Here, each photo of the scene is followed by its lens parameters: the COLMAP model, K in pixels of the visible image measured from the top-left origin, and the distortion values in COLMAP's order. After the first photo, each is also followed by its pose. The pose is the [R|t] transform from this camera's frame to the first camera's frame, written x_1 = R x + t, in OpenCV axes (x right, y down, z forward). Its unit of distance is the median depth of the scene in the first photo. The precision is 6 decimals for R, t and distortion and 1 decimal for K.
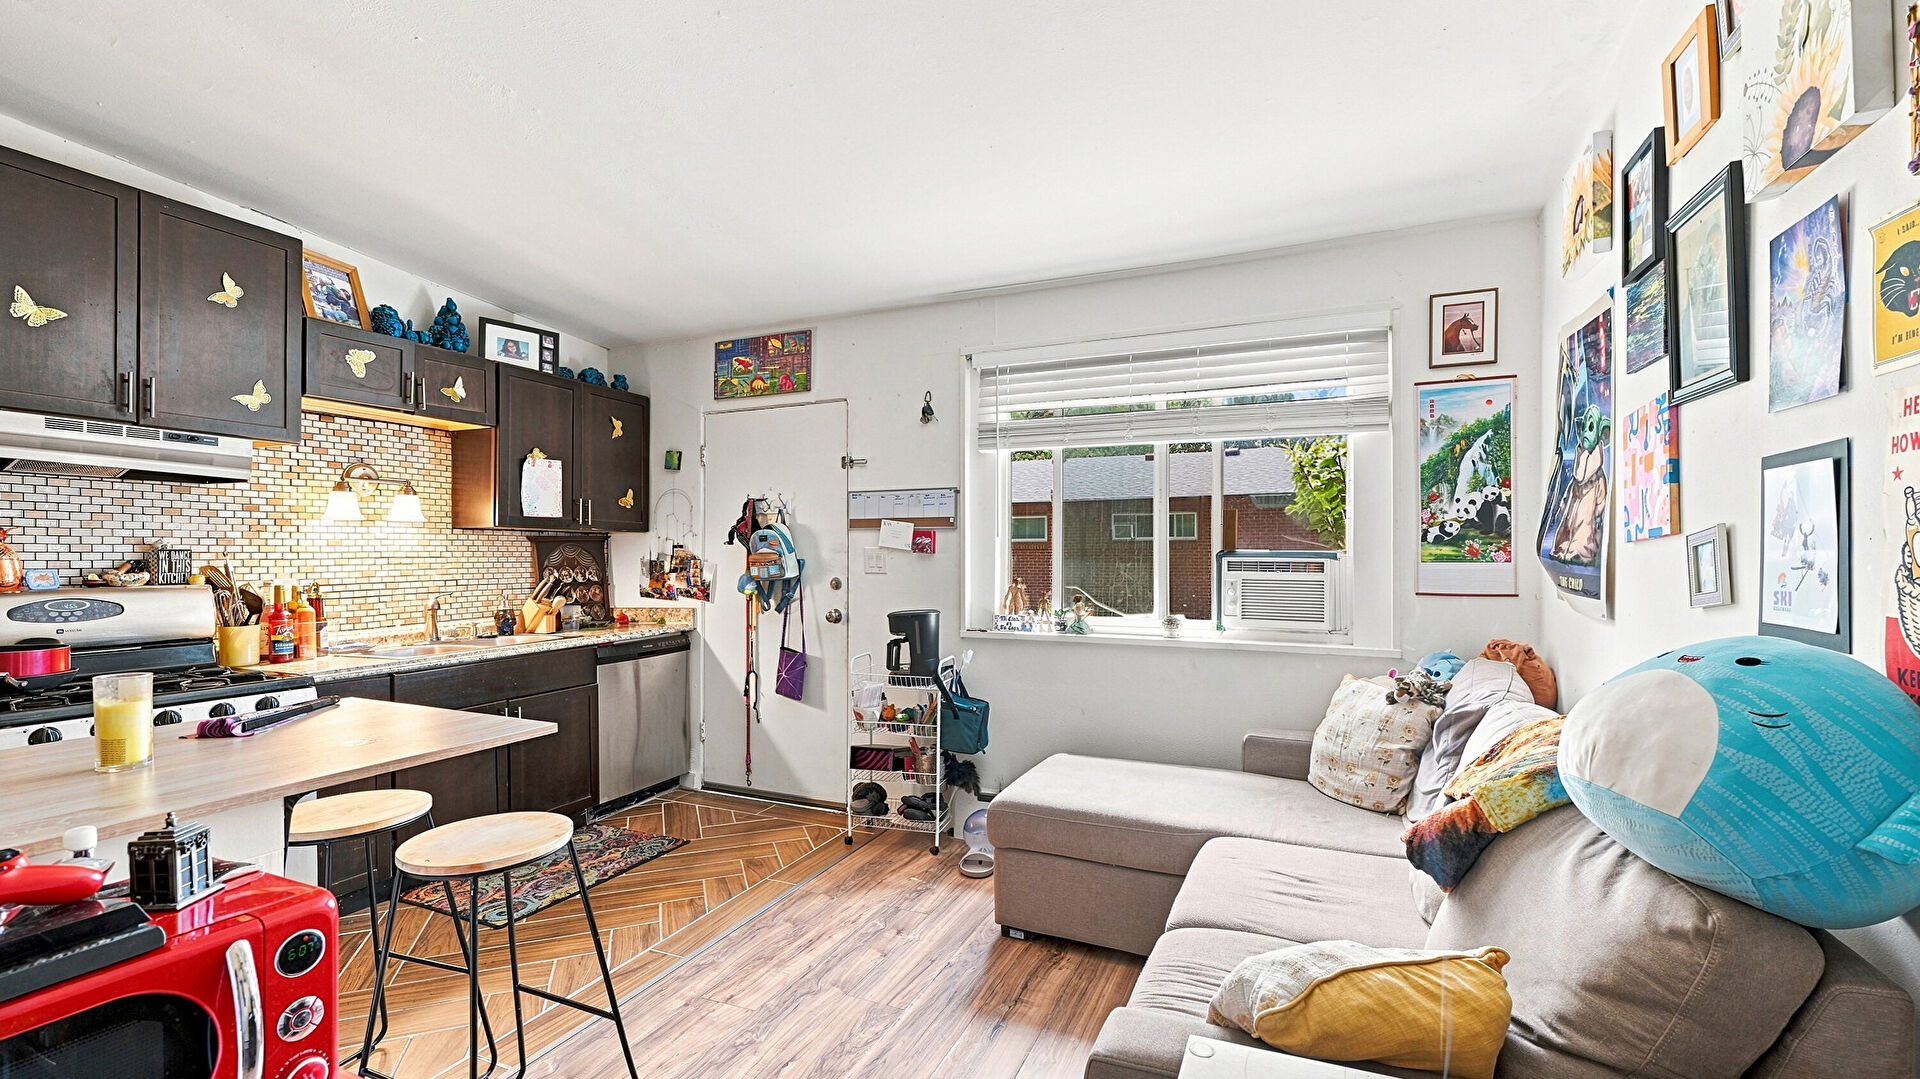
lens RADIAL K [[809.5, 0, 960.8], [0, 809.5, 549.3], [0, 0, 1]] dist [-0.001873, 0.000676]
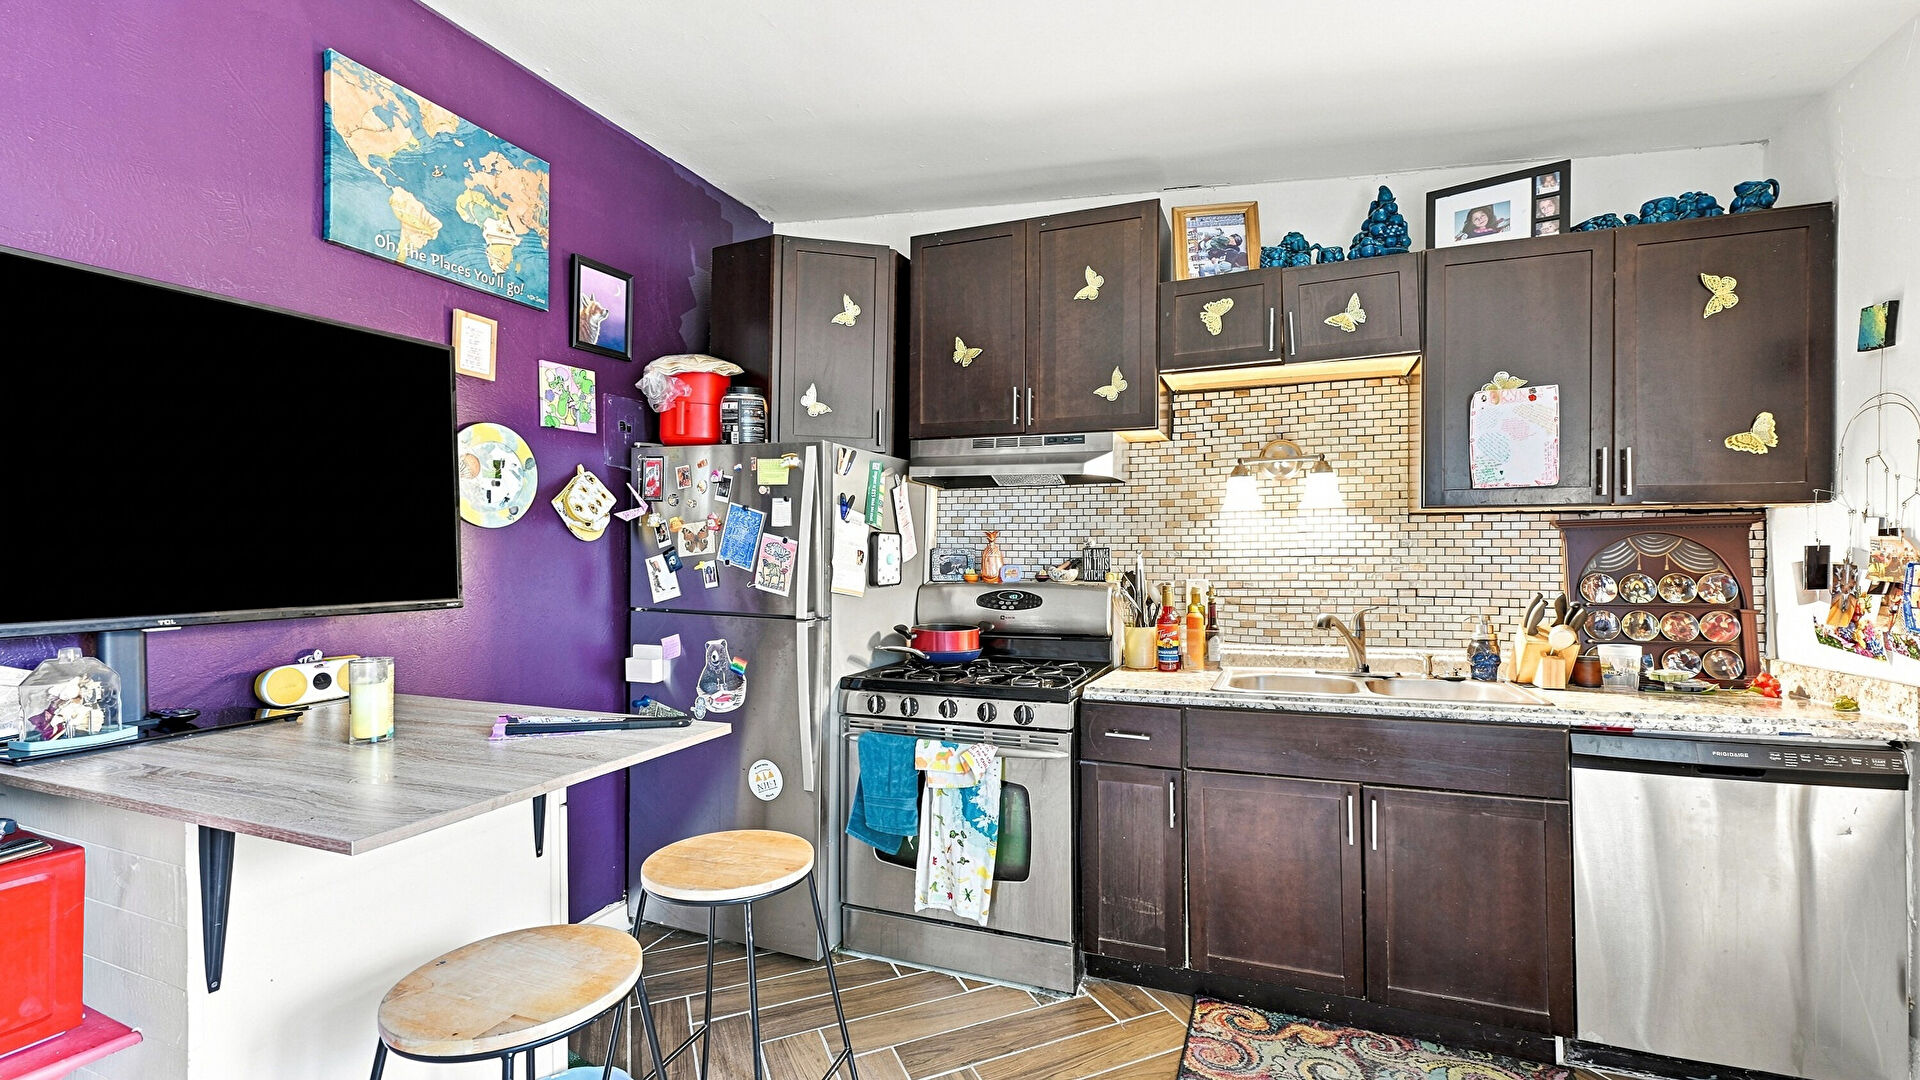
lens RADIAL K [[809.5, 0, 962.0], [0, 809.5, 548.1], [0, 0, 1]] dist [-0.001873, 0.000676]
pose [[0.044041, -0.006813, -0.999006, 0.048061], [0.007776, 0.999949, -0.006476, 0.004601], [0.998999, -0.007483, 0.044092, 0.584157]]
